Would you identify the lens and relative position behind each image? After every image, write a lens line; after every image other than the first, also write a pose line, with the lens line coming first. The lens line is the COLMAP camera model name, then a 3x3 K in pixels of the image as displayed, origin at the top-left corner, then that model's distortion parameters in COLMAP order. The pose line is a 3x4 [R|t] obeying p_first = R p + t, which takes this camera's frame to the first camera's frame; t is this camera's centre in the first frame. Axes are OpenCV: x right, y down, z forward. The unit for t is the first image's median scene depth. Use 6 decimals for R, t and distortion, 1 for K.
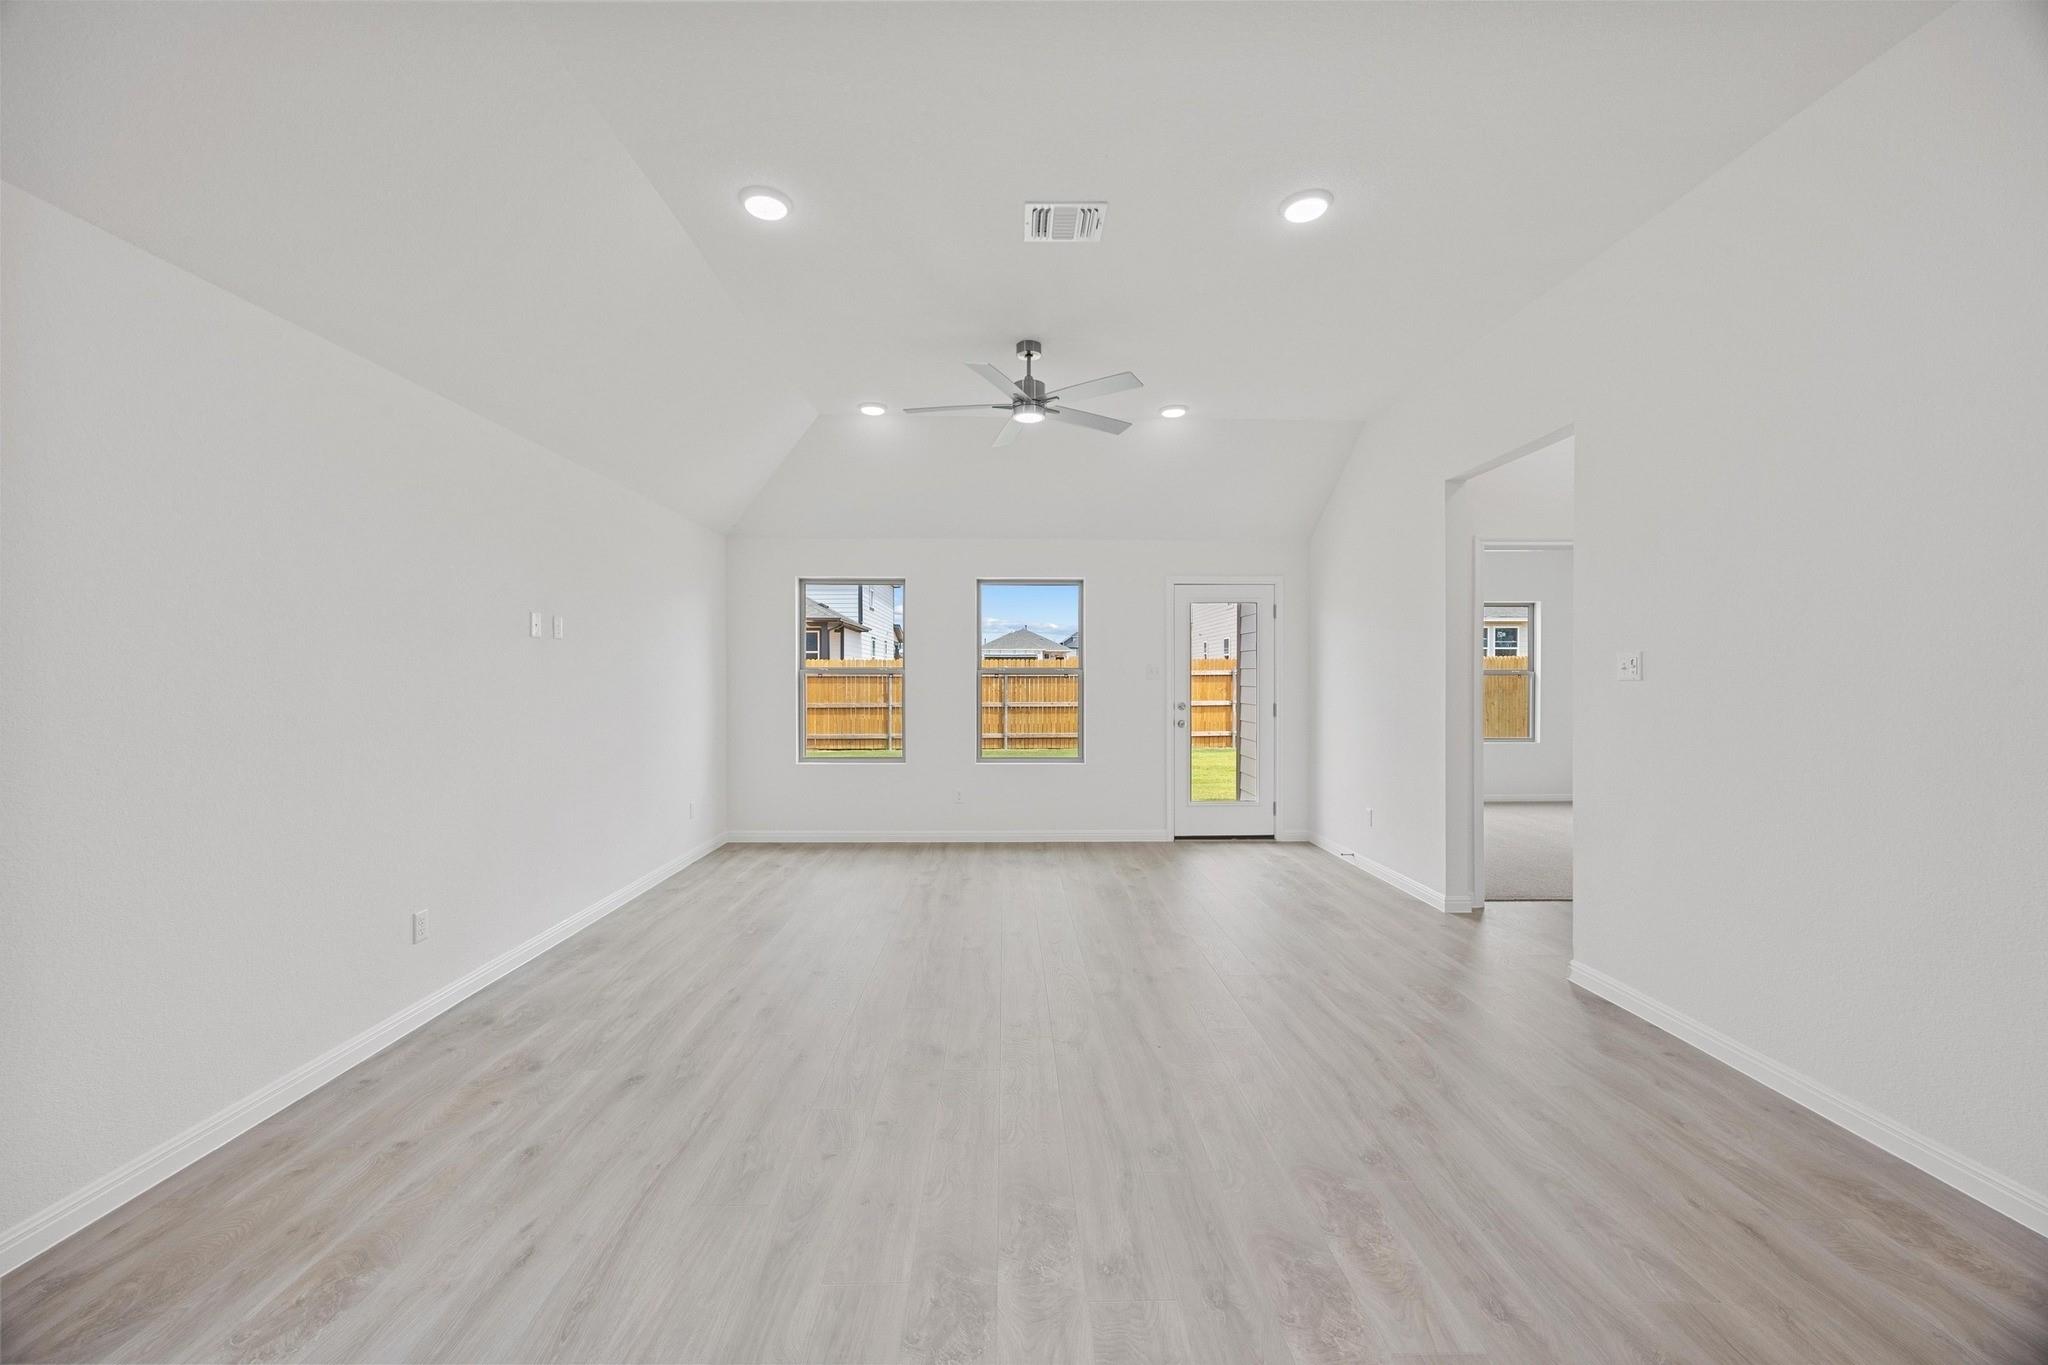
lens RADIAL K [[777.8, 0, 1014.6], [0, 777.8, 674.9], [0, 0, 1]] dist [0.001323, -0.000333]
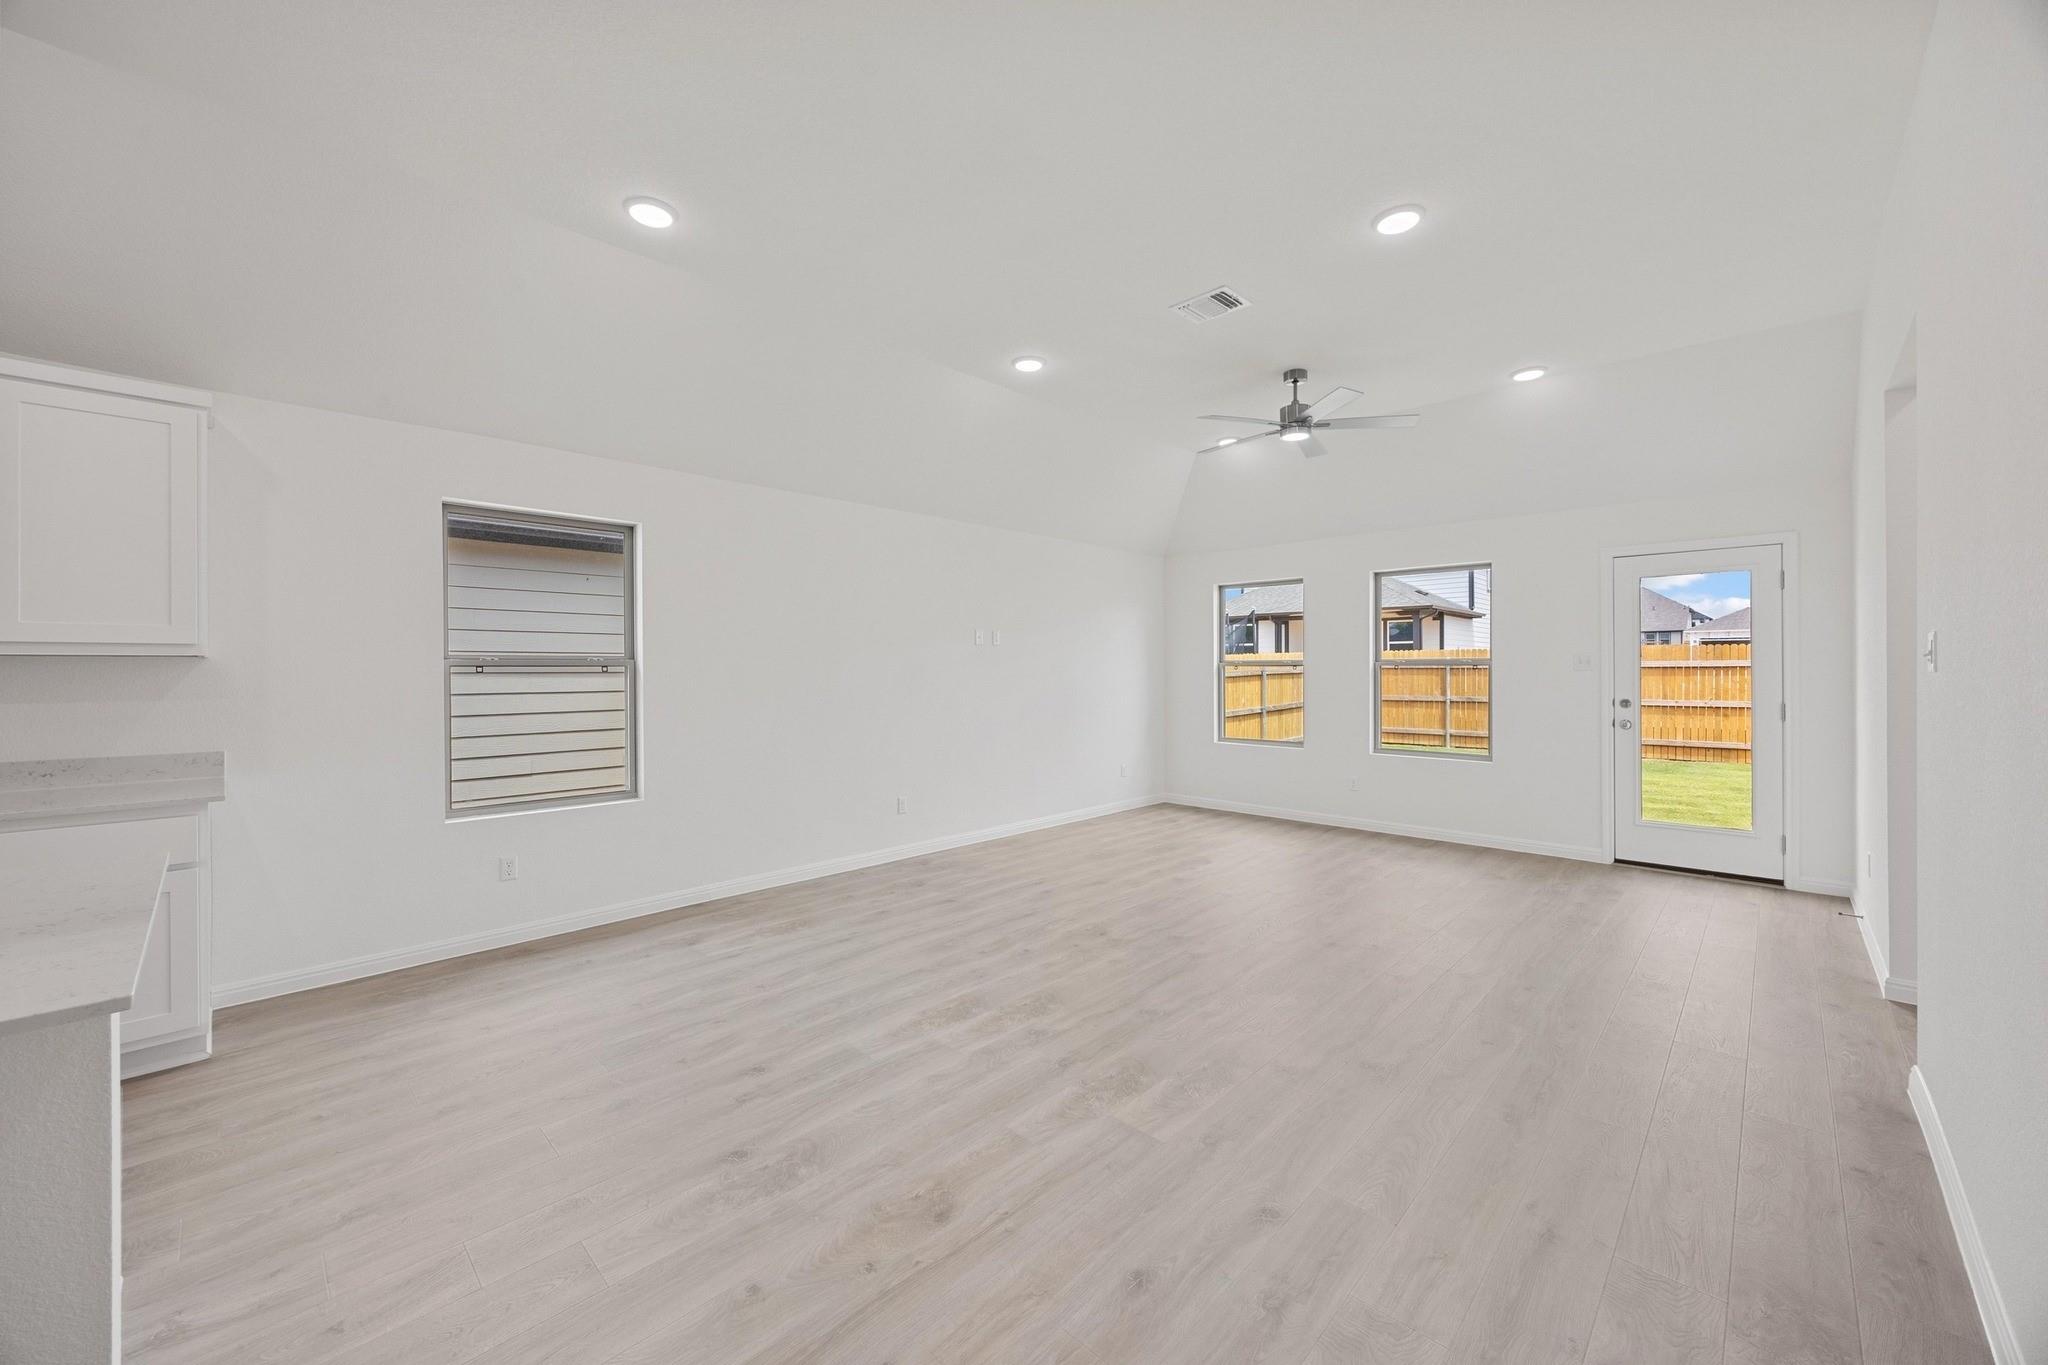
lens RADIAL K [[777.8, 0, 1023.3], [0, 777.8, 676.8], [0, 0, 1]] dist [0.001323, -0.000333]
pose [[0.708407, 0.005763, -0.705780, 0.136365], [0.003848, 0.999920, 0.012026, -0.000551], [0.705793, -0.011235, 0.708329, -0.017066]]
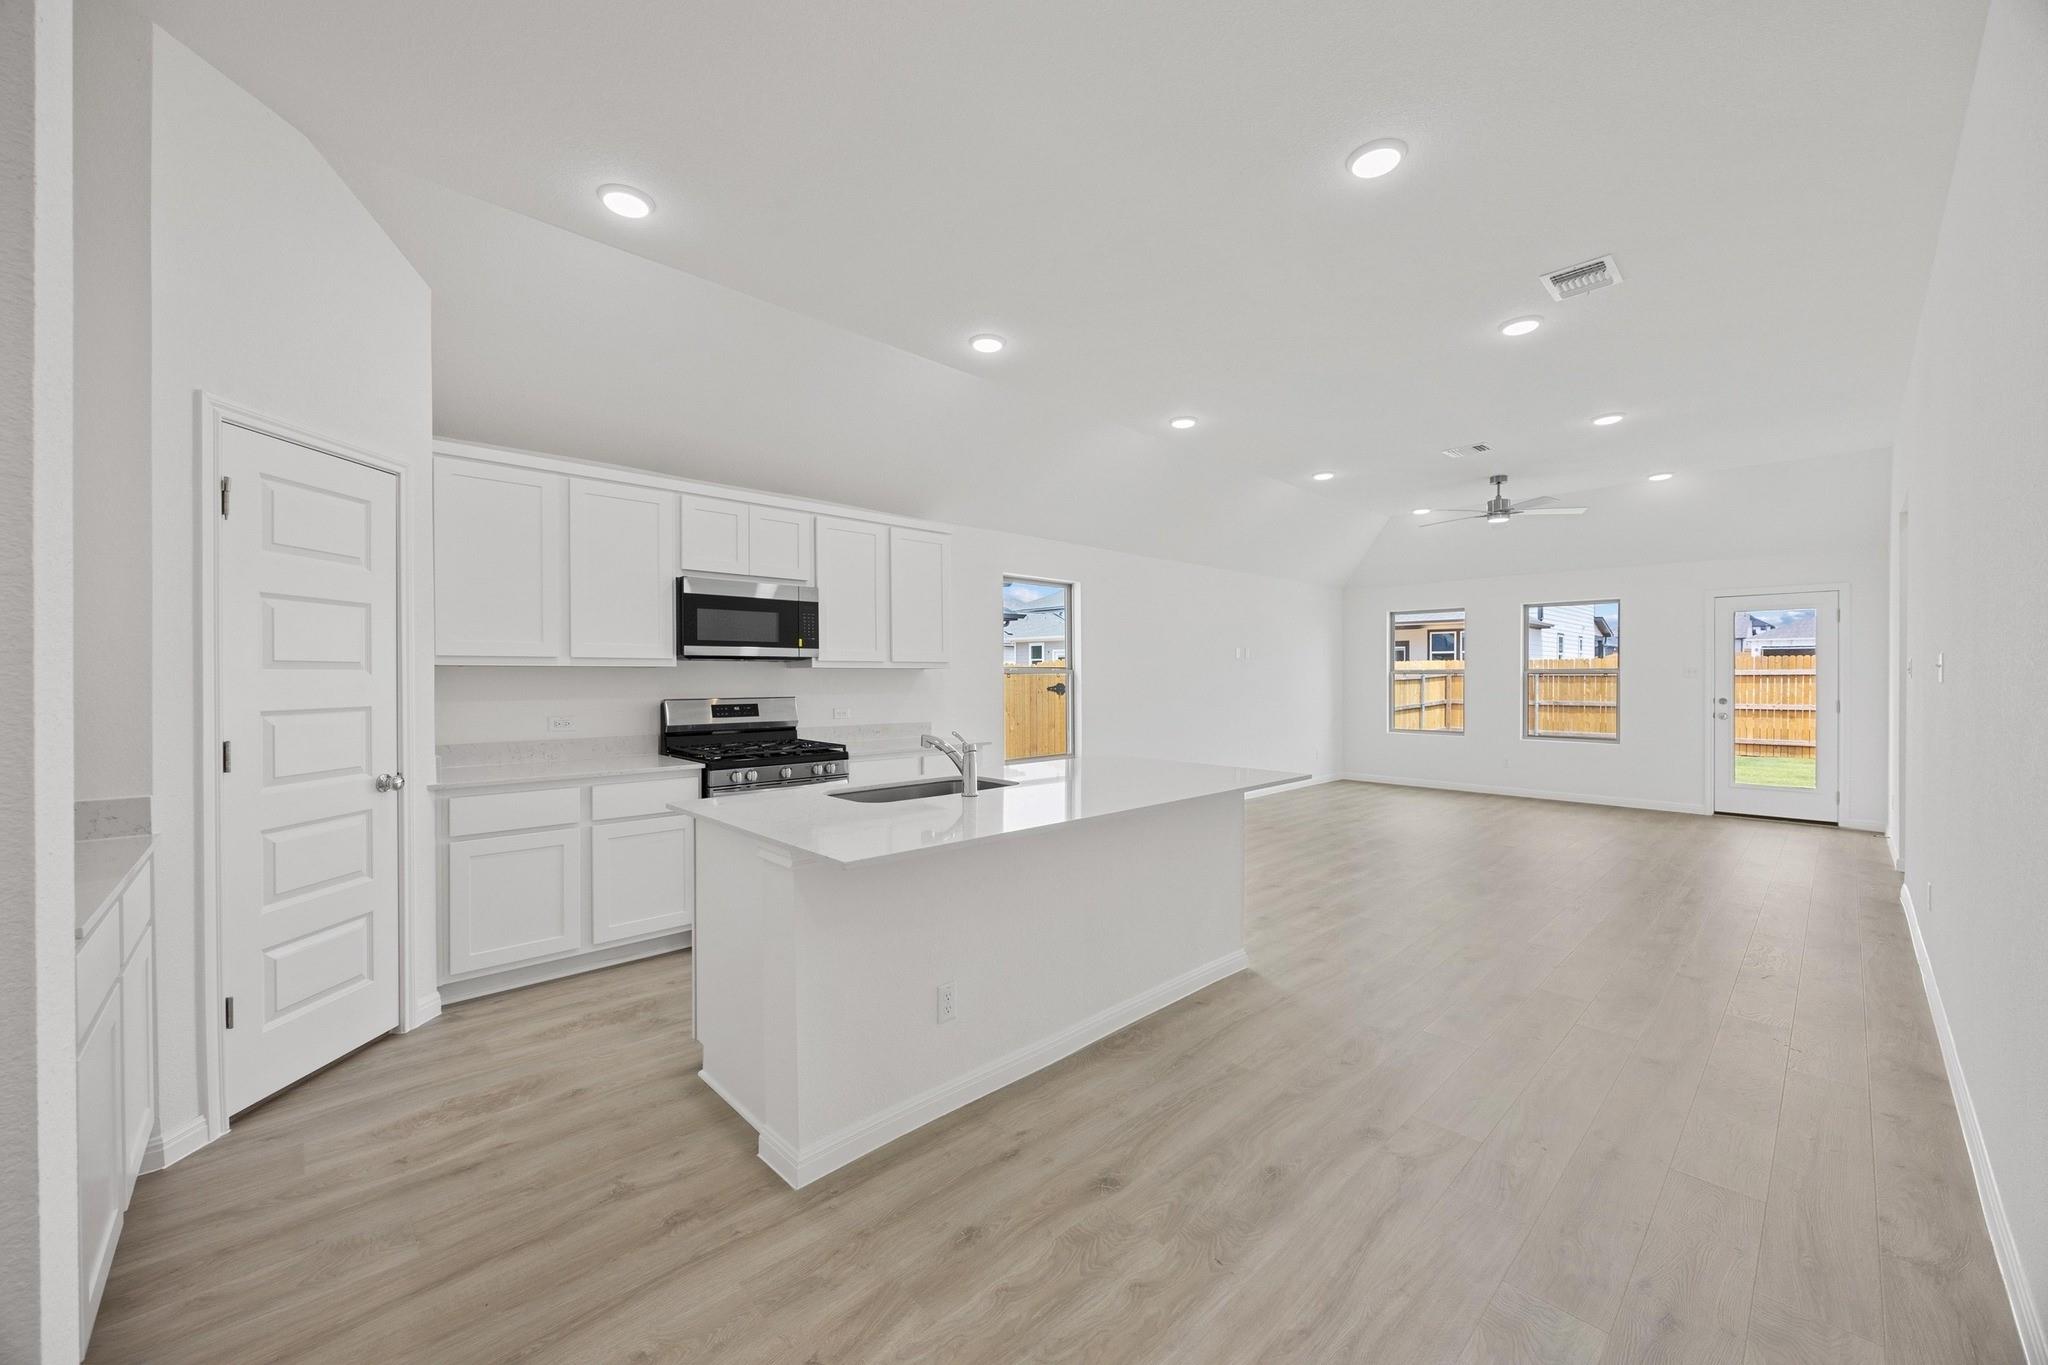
lens RADIAL K [[777.8, 0, 1022.4], [0, 777.8, 687.5], [0, 0, 1]] dist [0.001323, -0.000333]
pose [[0.677884, 0.011186, -0.735084, 0.142605], [0.001717, 0.999857, 0.016799, -0.000911], [0.735167, -0.012650, 0.677768, -0.227617]]
